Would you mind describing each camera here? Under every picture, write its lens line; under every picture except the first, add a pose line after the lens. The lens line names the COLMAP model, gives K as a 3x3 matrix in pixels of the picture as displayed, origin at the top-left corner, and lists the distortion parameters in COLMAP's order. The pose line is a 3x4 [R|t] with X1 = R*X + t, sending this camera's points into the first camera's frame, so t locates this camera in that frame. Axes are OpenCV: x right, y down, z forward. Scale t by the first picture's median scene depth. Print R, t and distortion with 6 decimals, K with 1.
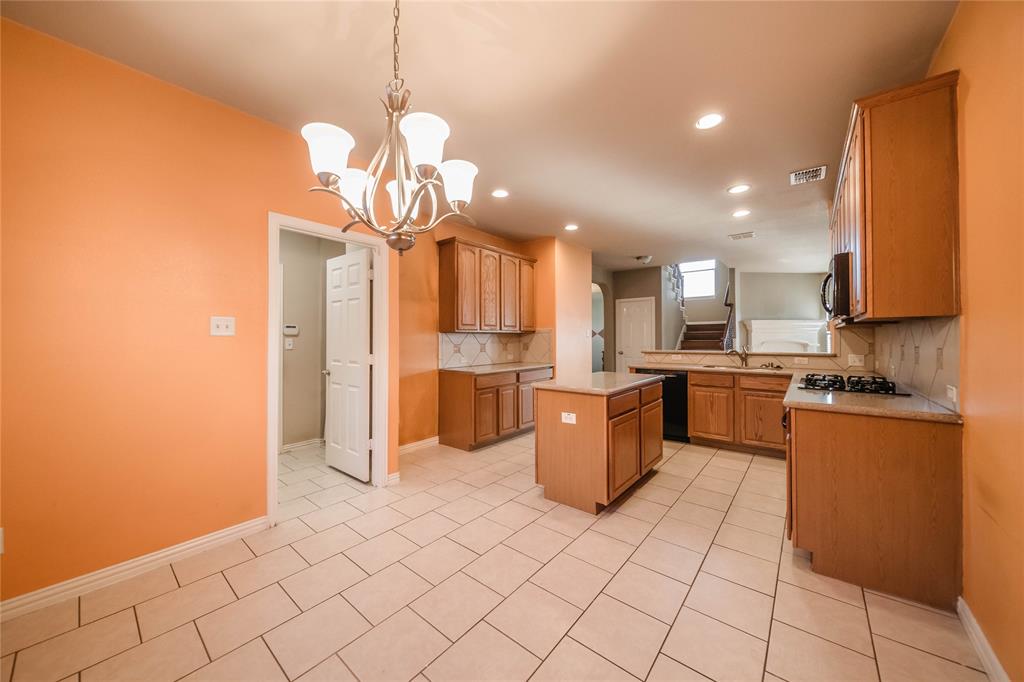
lens RADIAL K [[359.4, 0, 513.0], [0, 359.4, 335.9], [0, 0, 1]] dist [0.001303, 0.000004]
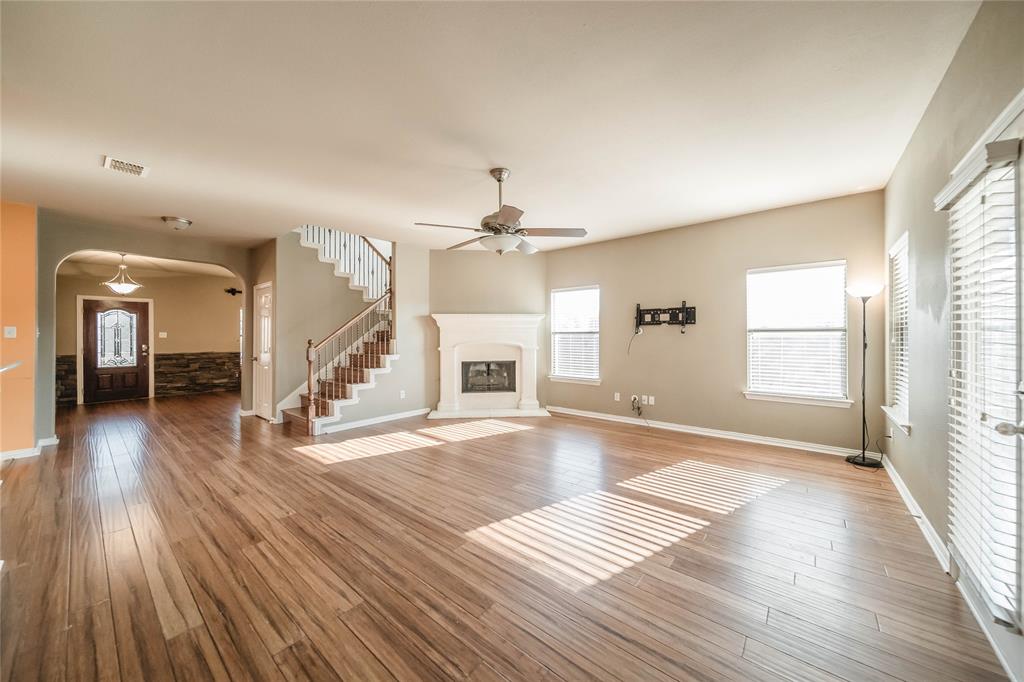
lens RADIAL K [[361.8, 0, 509.9], [0, 361.8, 335.6], [0, 0, 1]] dist [0.000216, -0.000027]
pose [[0.999990, -0.000710, -0.004441, 1.456926], [0.000720, 0.999997, 0.002311, -0.005301], [0.004440, -0.002315, 0.999987, 0.493105]]
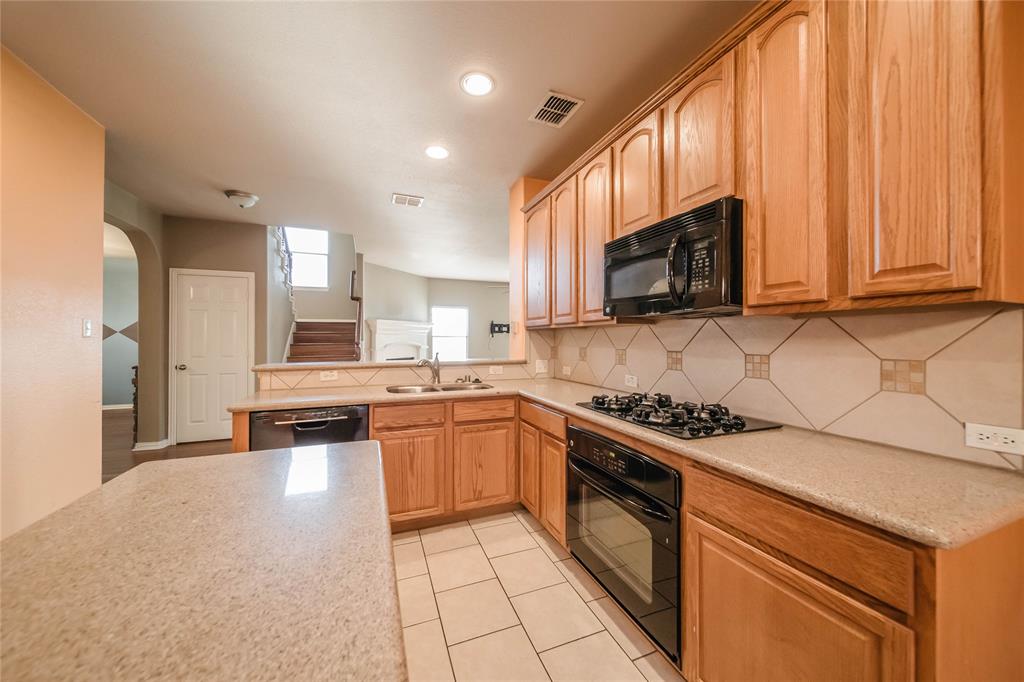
lens RADIAL K [[363.4, 0, 510.7], [0, 363.4, 338.6], [0, 0, 1]] dist [0.000192, 0.000057]
pose [[0.490422, 0.004728, 0.871472, 0.116929], [-0.007040, 0.999974, -0.001463, 0.000877], [-0.871457, -0.005418, 0.490443, 0.529039]]
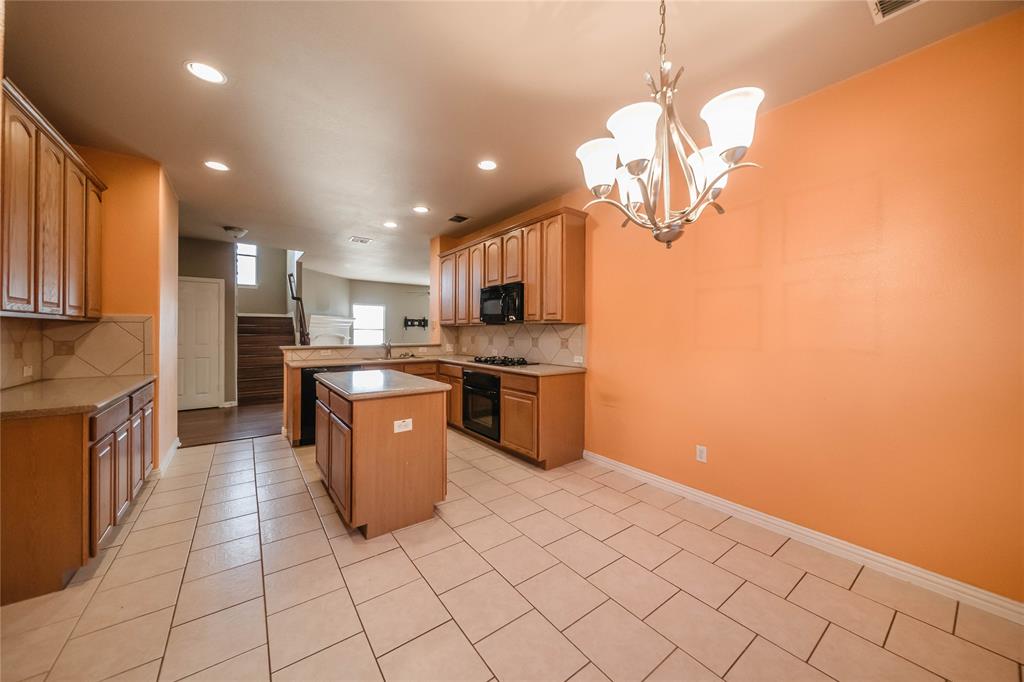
lens RADIAL K [[361.9, 0, 509.8], [0, 361.9, 329.5], [0, 0, 1]] dist [0.008981, -0.000019]
pose [[0.244824, 0.011546, 0.969499, -0.380170], [-0.011466, 0.999894, -0.009012, 0.001446], [-0.969500, -0.008909, 0.244930, 0.325265]]
